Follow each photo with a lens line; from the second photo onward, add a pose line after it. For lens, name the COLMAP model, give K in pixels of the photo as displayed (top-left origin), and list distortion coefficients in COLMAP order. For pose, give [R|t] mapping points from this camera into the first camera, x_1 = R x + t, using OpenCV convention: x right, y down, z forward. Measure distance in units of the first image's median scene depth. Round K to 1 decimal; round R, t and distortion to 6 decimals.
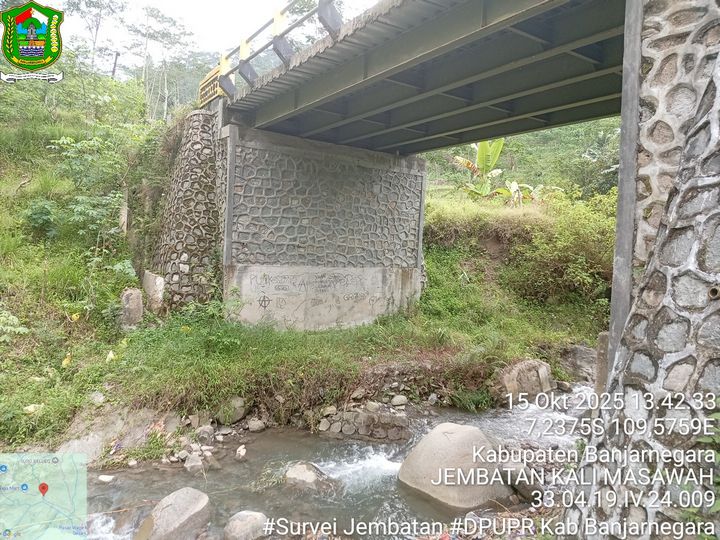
lens RADIAL K [[555.5, 0, 363.1], [0, 555.5, 257.2], [0, 0, 1]] dist [0.010864, -0.007106]
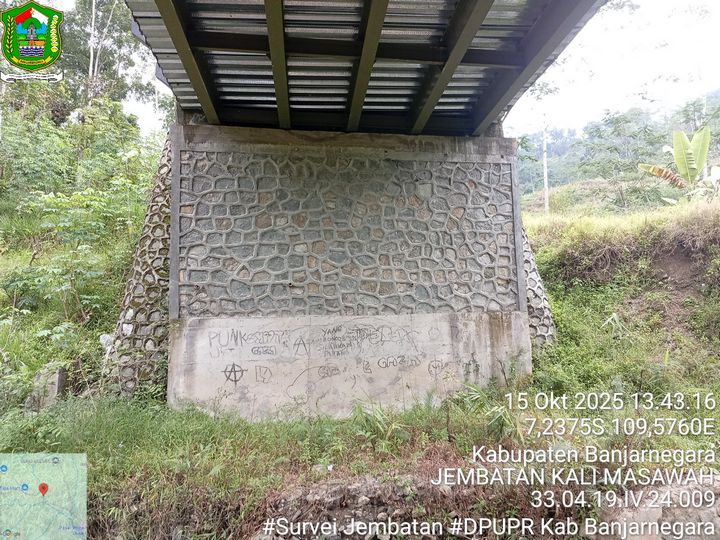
lens RADIAL K [[555.5, 0, 363.1], [0, 555.5, 257.2], [0, 0, 1]] dist [0.010864, -0.007106]
pose [[0.895884, -0.140496, -0.421488, 0.241407], [0.064502, 0.979762, -0.189488, 0.076712], [0.439580, 0.142573, 0.886816, 0.445649]]
